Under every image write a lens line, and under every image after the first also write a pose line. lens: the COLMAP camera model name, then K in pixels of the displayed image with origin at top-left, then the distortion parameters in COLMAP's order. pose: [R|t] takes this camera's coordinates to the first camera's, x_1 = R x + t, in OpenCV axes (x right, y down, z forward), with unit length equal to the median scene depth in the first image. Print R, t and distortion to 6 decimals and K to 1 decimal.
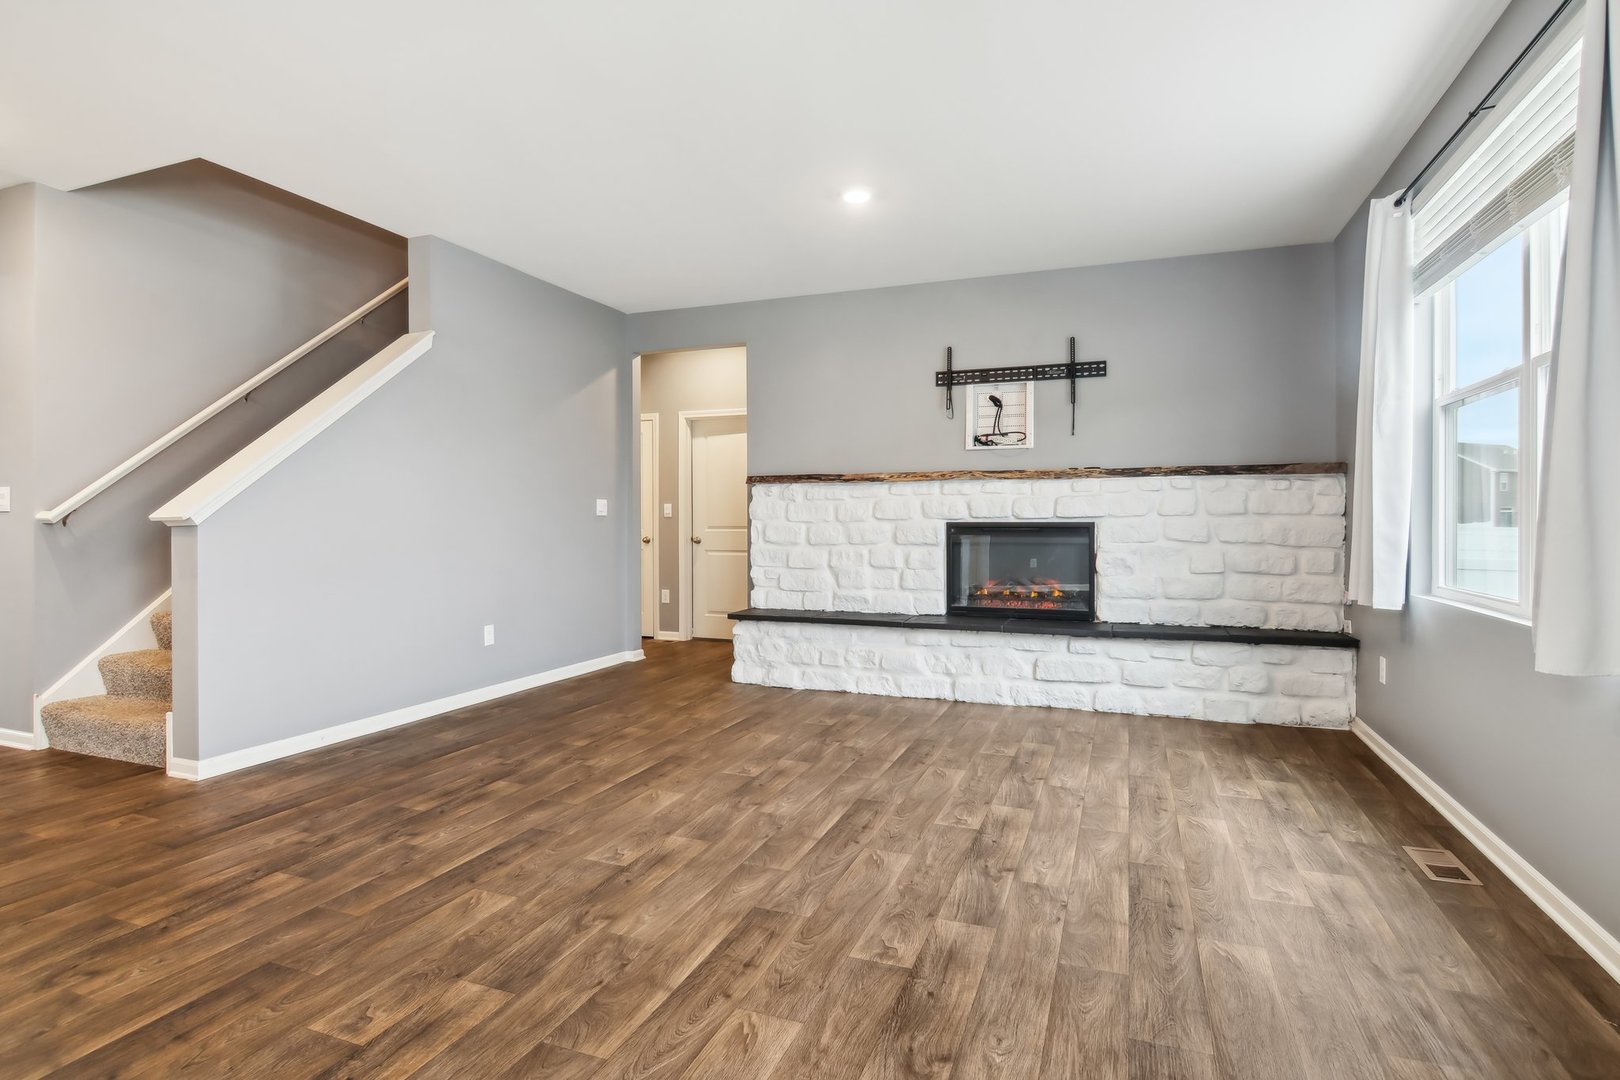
lens RADIAL K [[838.0, 0, 799.0], [0, 838.0, 534.4], [0, 0, 1]] dist [-0.014618, -0.004540]
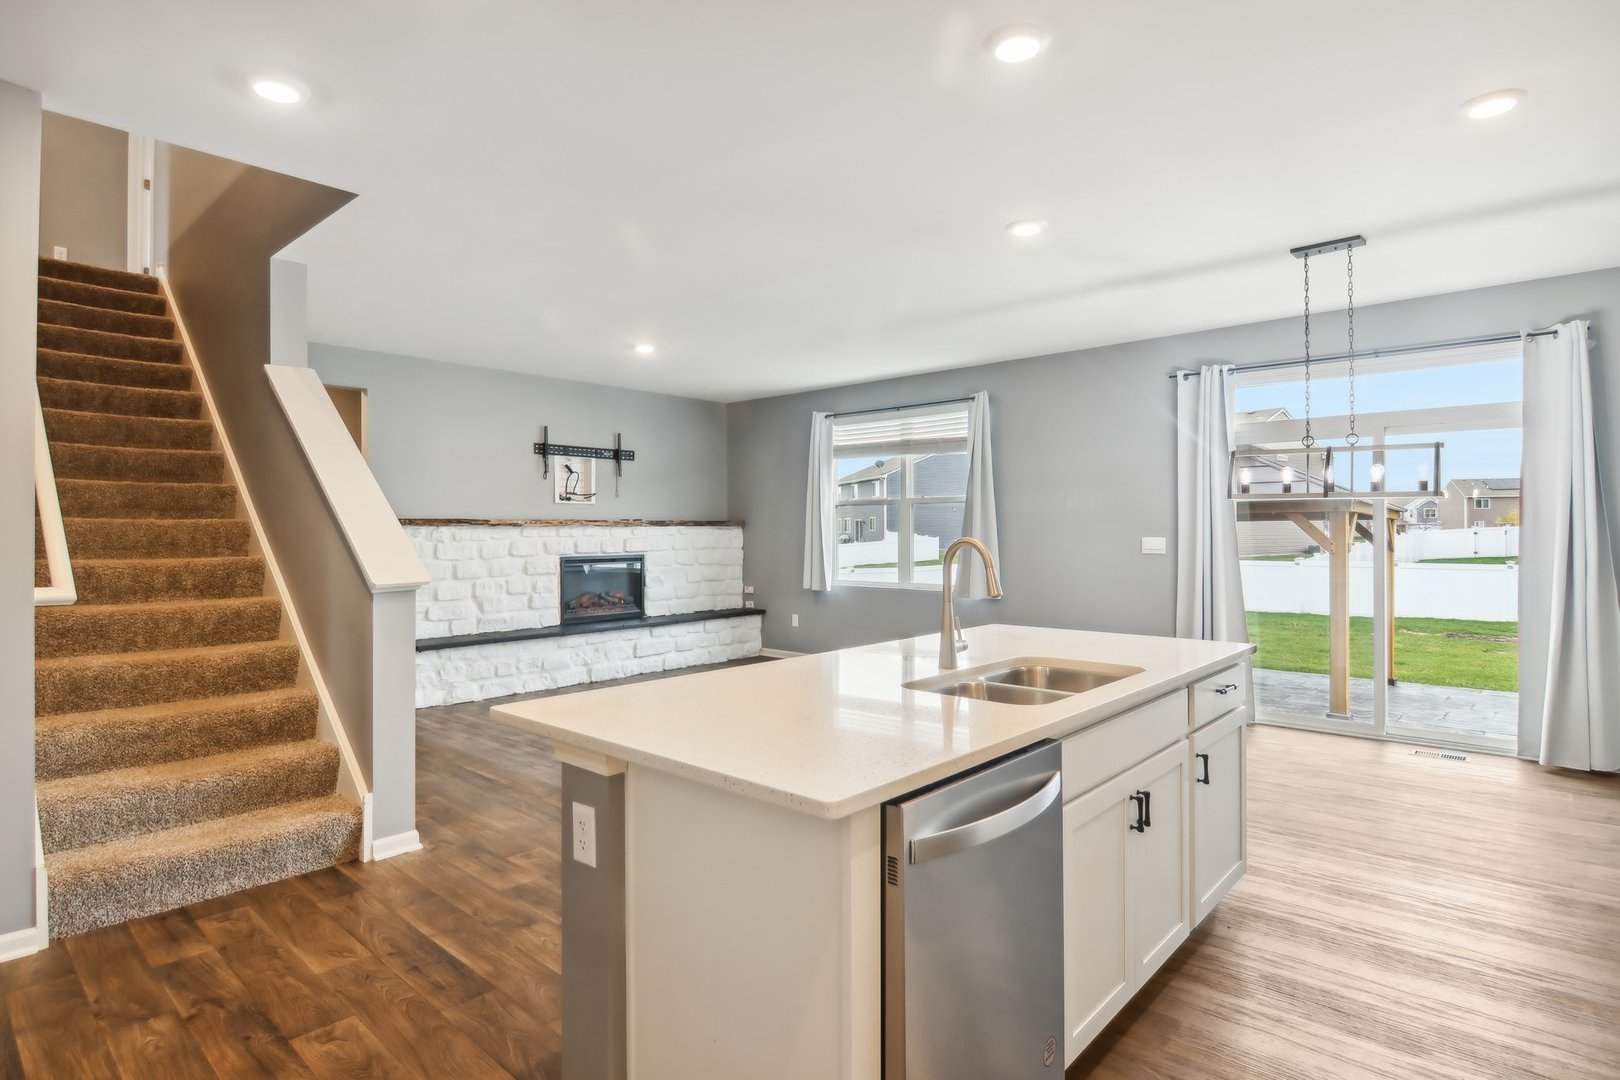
lens RADIAL K [[838.0, 0, 813.3], [0, 838.0, 530.5], [0, 0, 1]] dist [-0.014618, -0.004540]
pose [[0.347450, -0.000350, 0.937699, -0.951101], [0.019464, 0.999787, -0.006839, -0.039803], [-0.937497, 0.020628, 0.347383, 0.136195]]
